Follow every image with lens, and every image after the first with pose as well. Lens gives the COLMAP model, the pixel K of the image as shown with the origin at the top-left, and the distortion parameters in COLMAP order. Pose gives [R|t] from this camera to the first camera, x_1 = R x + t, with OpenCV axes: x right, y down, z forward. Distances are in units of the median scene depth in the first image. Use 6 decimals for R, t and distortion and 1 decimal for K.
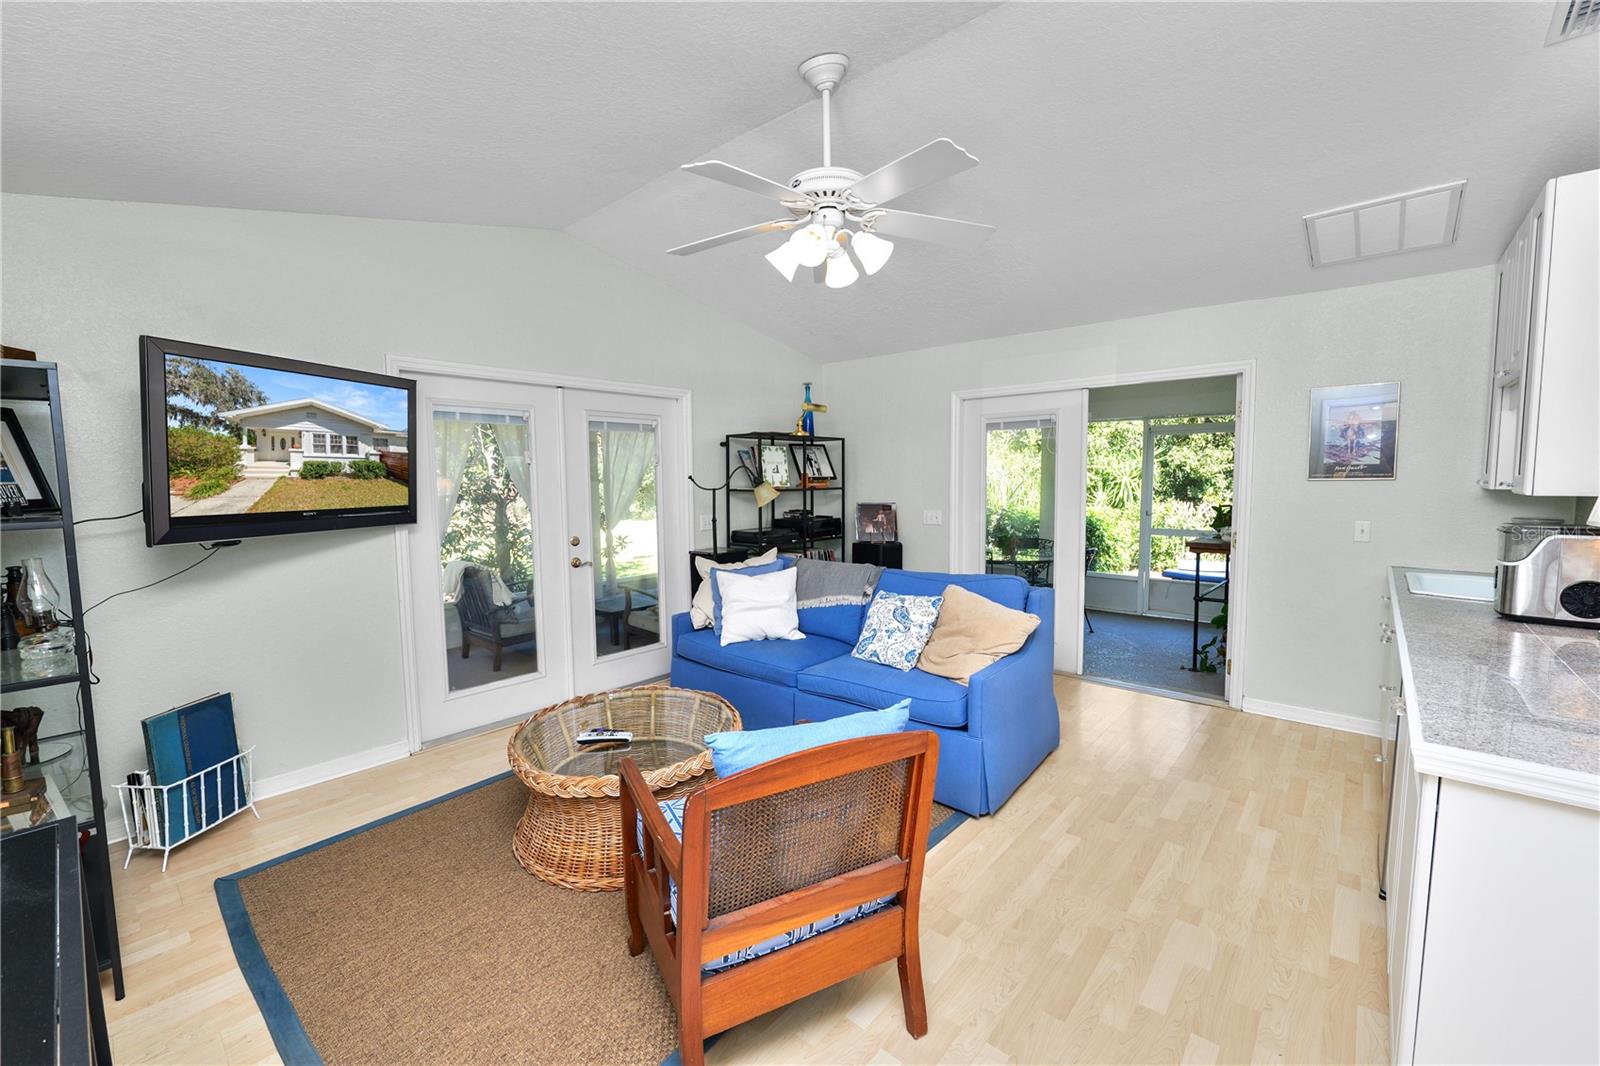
lens RADIAL K [[649.5, 0, 803.3], [0, 649.5, 533.8], [0, 0, 1]] dist [-0.012740, -0.000078]
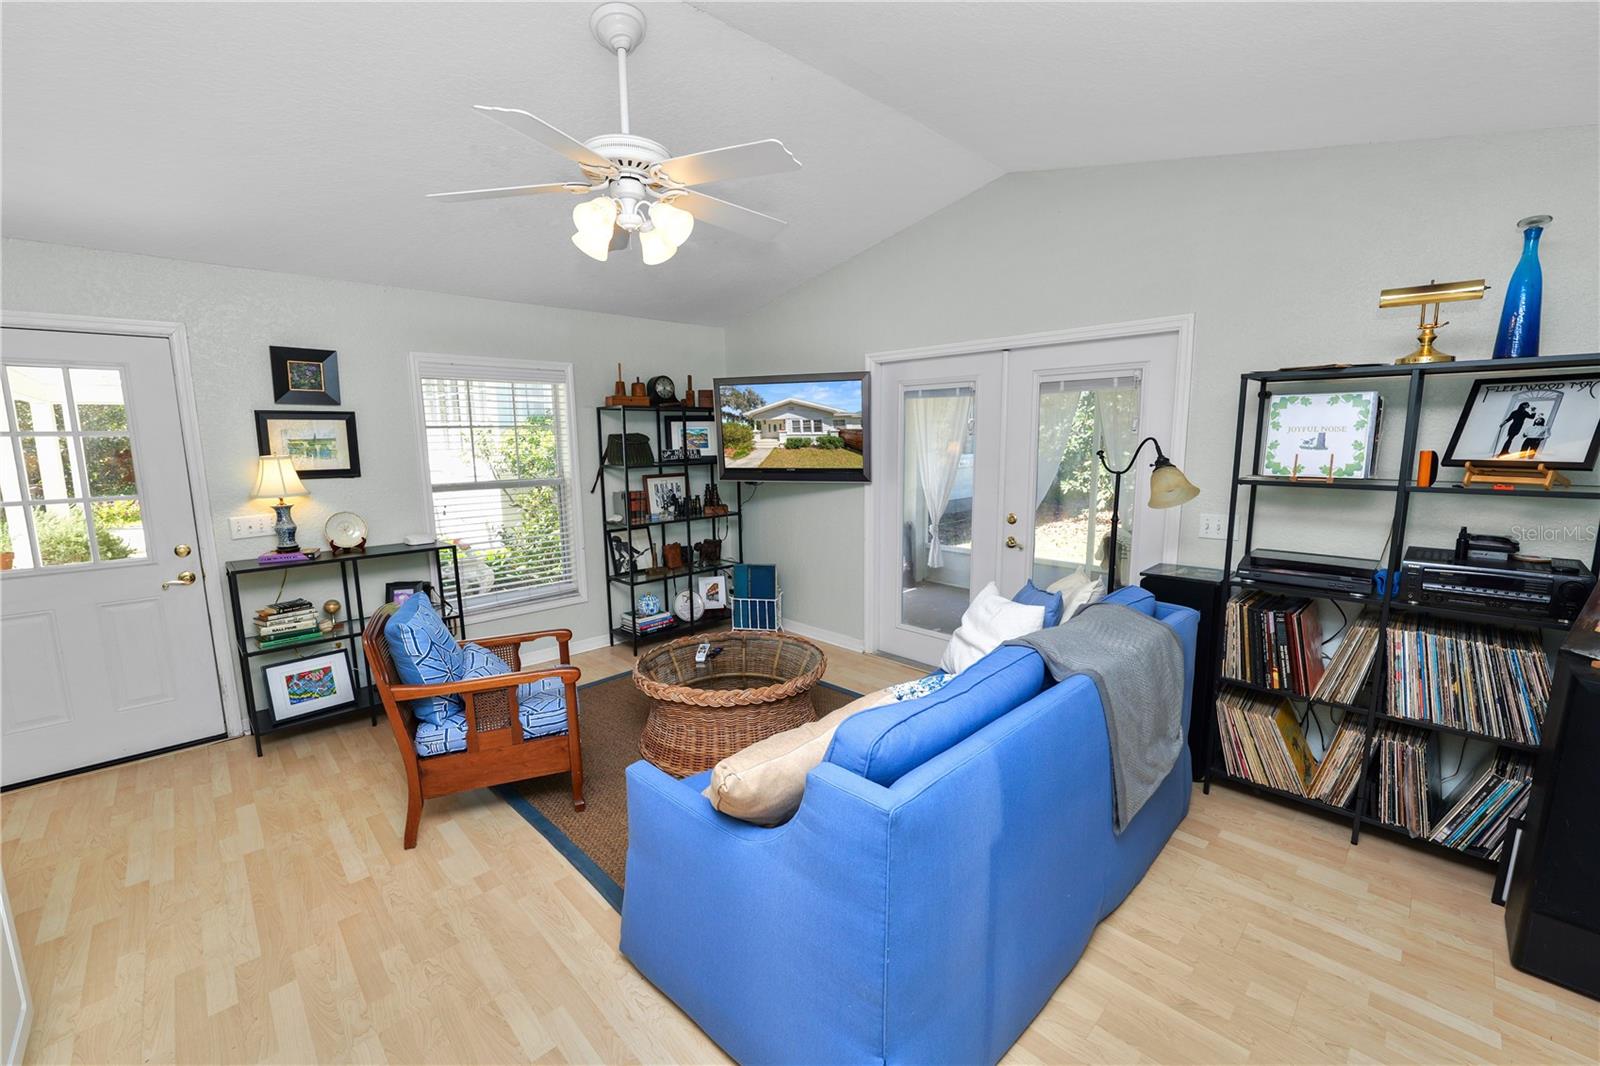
lens RADIAL K [[649.5, 0, 800.3], [0, 649.5, 539.3], [0, 0, 1]] dist [-0.012740, -0.000078]
pose [[-0.086256, 0.164596, -0.982582, 0.793880], [-0.075772, 0.982318, 0.171204, -0.130937], [0.993387, 0.089220, -0.072259, 1.067141]]
